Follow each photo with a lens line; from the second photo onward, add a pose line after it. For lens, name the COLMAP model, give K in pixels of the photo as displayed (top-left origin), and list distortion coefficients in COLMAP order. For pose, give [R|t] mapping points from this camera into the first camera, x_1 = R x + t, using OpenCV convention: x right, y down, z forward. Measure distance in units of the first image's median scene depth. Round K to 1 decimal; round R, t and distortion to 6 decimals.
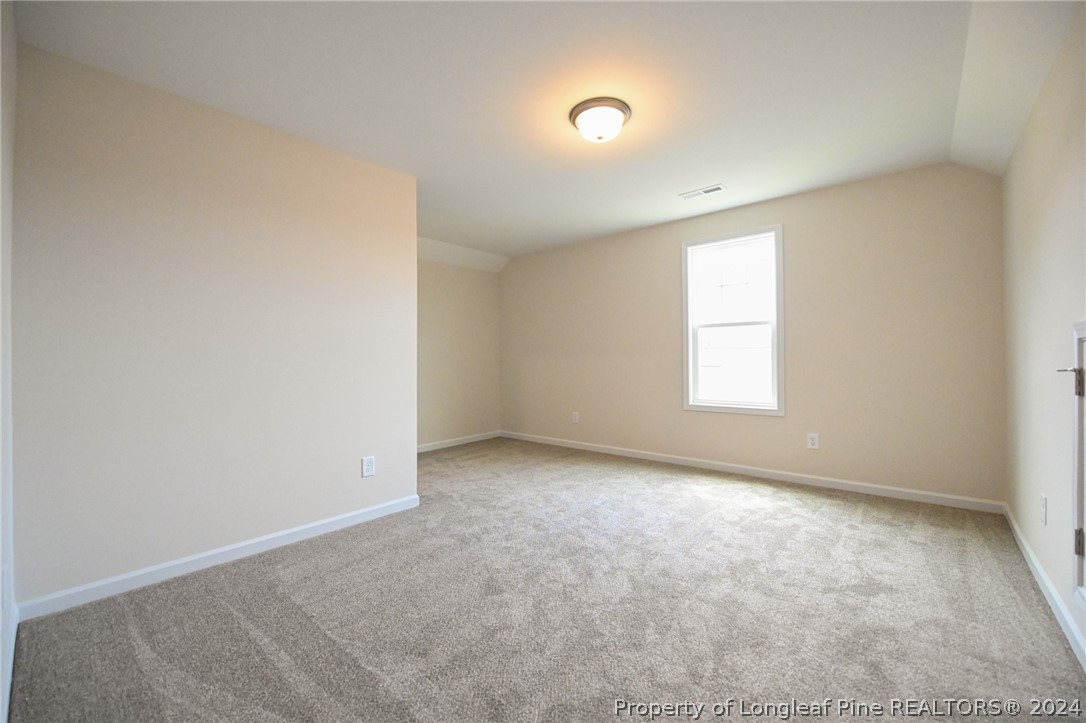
lens RADIAL K [[431.0, 0, 547.7], [0, 431.0, 361.8], [0, 0, 1]] dist [-0.008201, 0.000165]
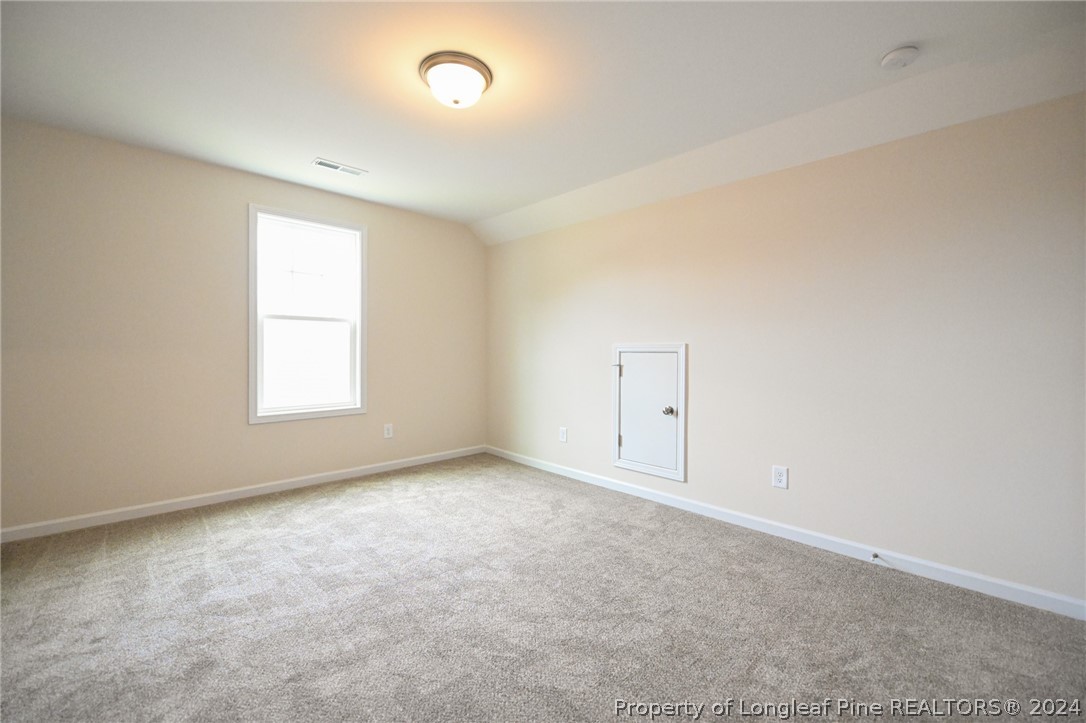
lens RADIAL K [[431.0, 0, 549.4], [0, 431.0, 363.2], [0, 0, 1]] dist [-0.008201, 0.000165]
pose [[0.102908, -0.017217, 0.994542, -0.517791], [-0.002692, 0.999842, 0.017587, -0.015638], [-0.994687, -0.004487, 0.102845, 0.535250]]
